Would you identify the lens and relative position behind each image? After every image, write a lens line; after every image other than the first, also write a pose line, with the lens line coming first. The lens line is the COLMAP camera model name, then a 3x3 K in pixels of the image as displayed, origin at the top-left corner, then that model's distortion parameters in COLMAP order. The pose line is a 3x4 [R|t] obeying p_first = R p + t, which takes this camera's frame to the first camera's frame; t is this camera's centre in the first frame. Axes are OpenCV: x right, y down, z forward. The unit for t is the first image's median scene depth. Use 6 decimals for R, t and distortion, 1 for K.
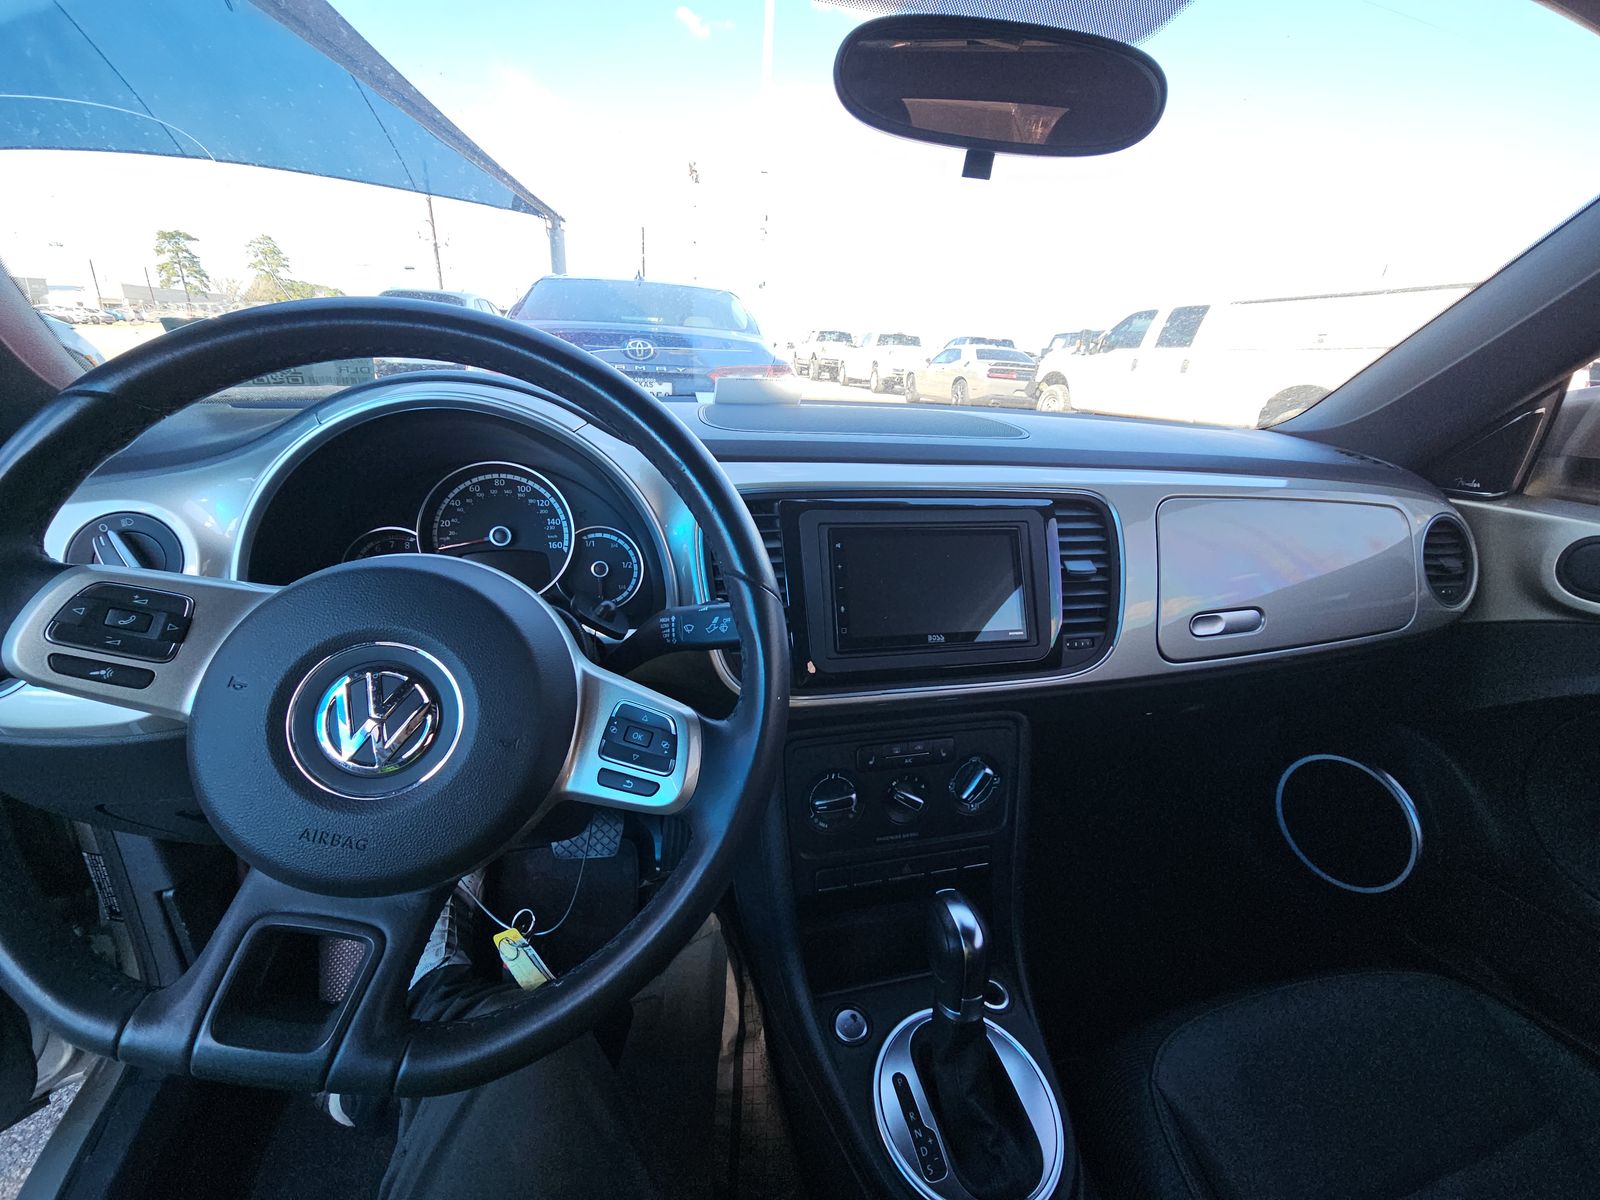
lens RADIAL K [[635.1, 0, 779.9], [0, 635.1, 599.0], [0, 0, 1]] dist [-0.000080, -0.000109]
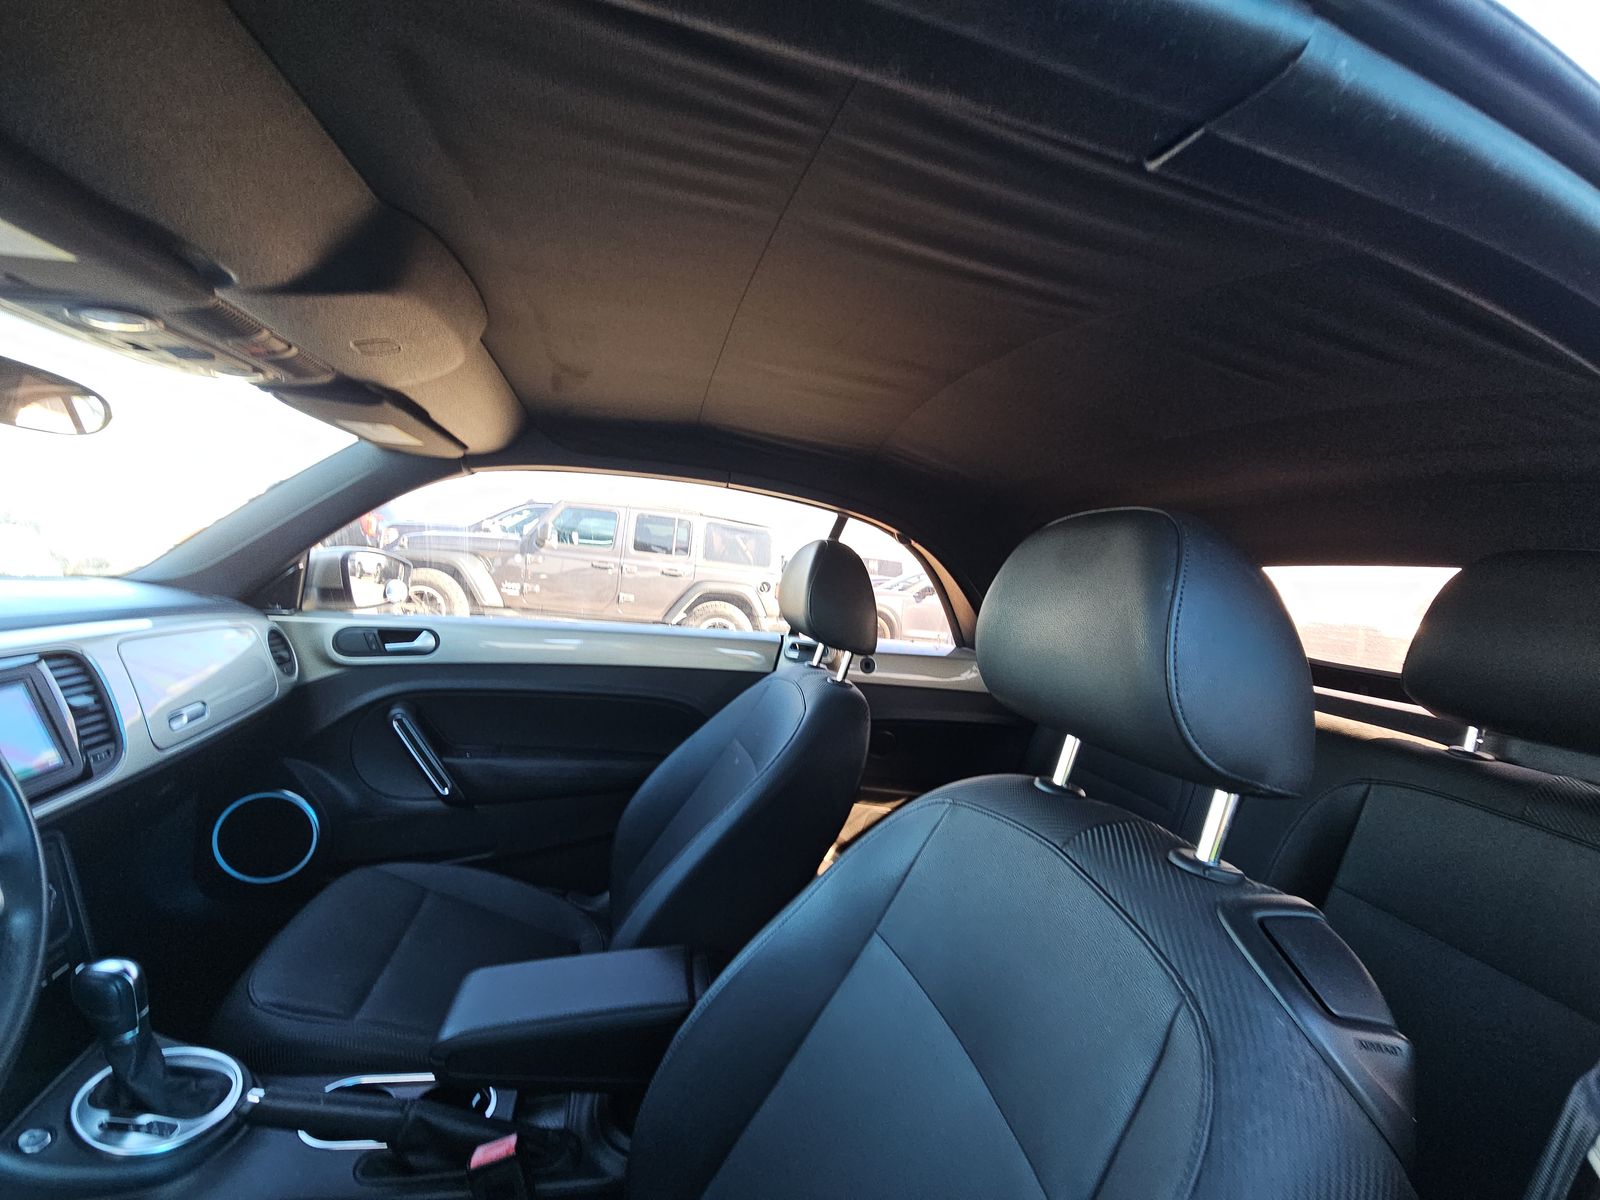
lens RADIAL K [[660.4, 0, 790.4], [0, 660.4, 596.9], [0, 0, 1]] dist [0.014192, -0.010444]
pose [[0.017209, -0.083630, 0.996348, -0.812351], [0.257477, 0.963259, 0.076405, 0.013074], [-0.966131, 0.255222, 0.038110, -0.498465]]
